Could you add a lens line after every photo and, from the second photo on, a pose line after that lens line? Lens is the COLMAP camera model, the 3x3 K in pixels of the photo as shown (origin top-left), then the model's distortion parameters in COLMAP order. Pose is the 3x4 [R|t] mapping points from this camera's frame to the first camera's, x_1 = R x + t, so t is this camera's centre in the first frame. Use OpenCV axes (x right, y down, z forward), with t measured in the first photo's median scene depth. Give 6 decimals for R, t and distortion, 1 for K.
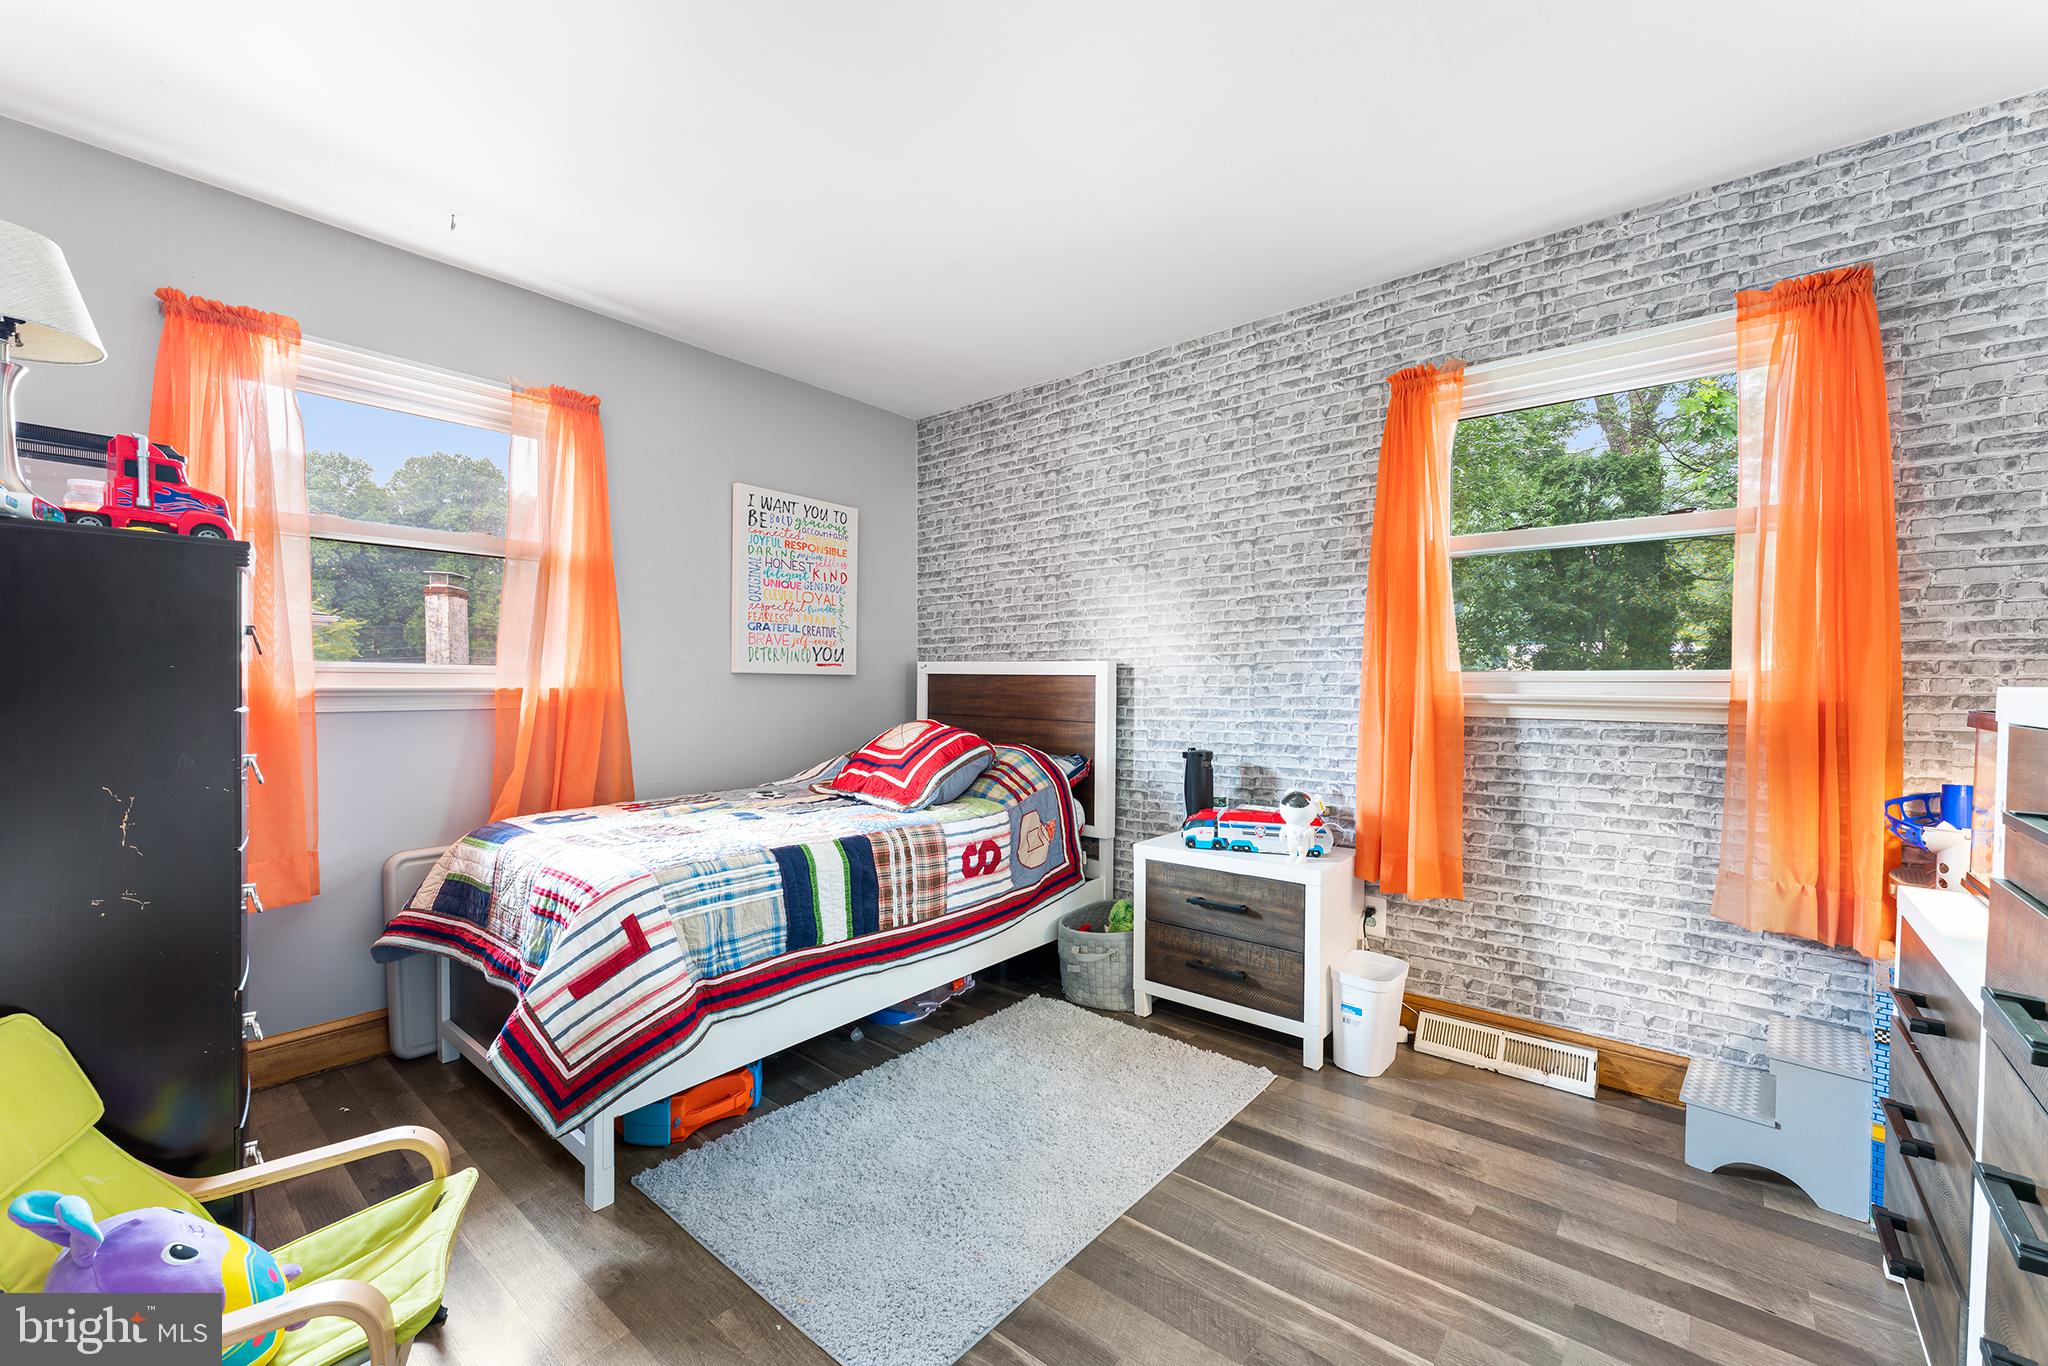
lens RADIAL K [[822.5, 0, 1013.8], [0, 822.5, 688.2], [0, 0, 1]] dist [-0.000401, -0.000078]
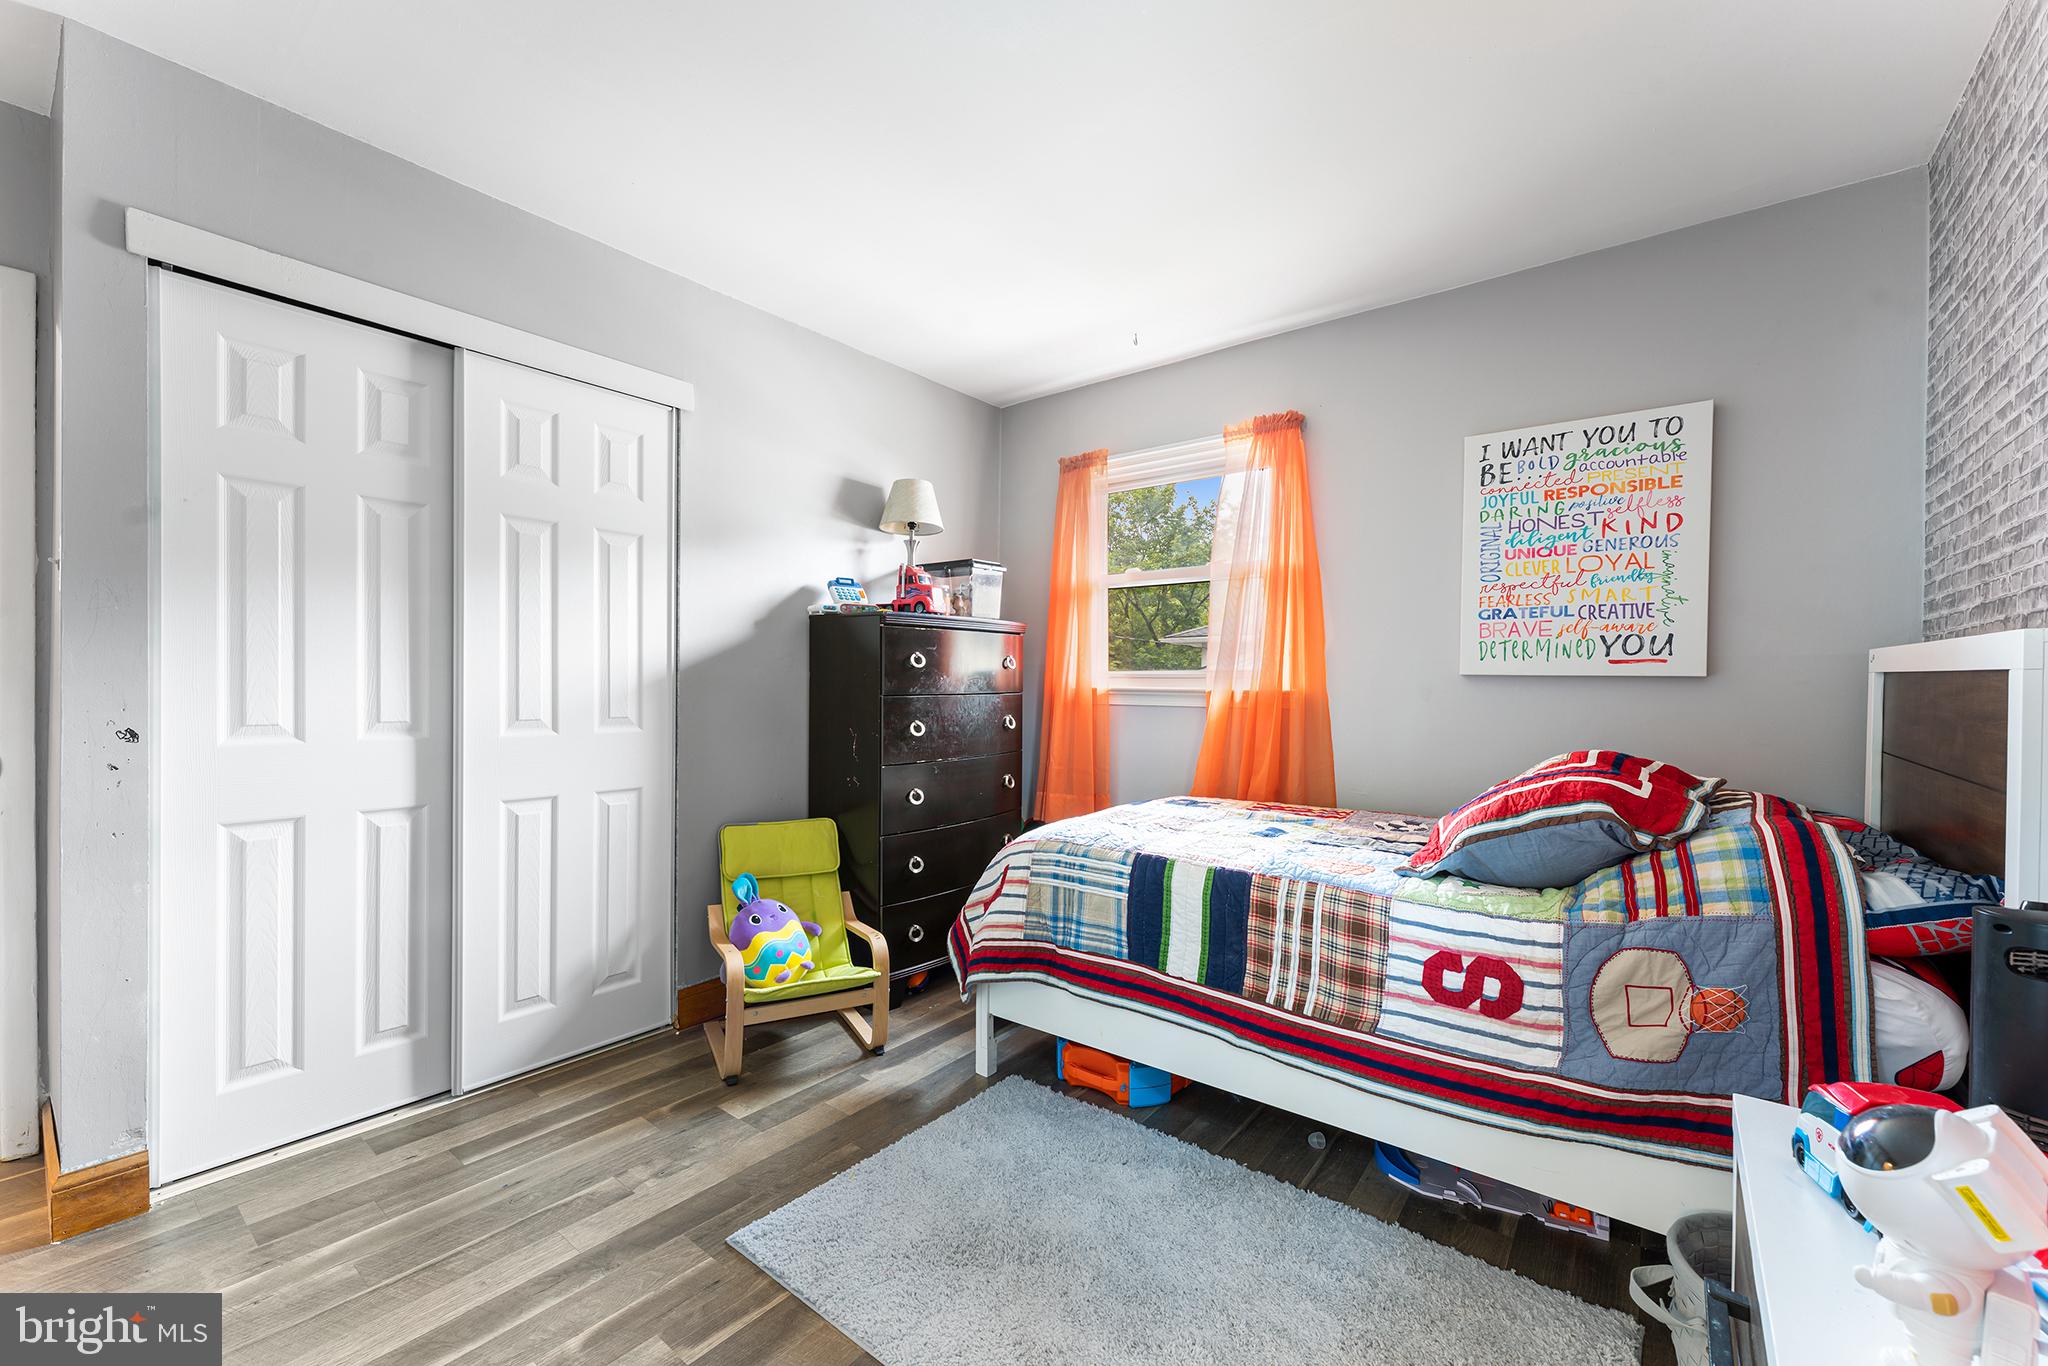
lens RADIAL K [[822.5, 0, 1014.8], [0, 822.5, 687.1], [0, 0, 1]] dist [-0.000401, -0.000078]
pose [[0.026667, 0.002286, -0.999642, 0.565526], [-0.015646, 0.999876, 0.001869, -0.002059], [0.999522, 0.015590, 0.026700, 0.679352]]
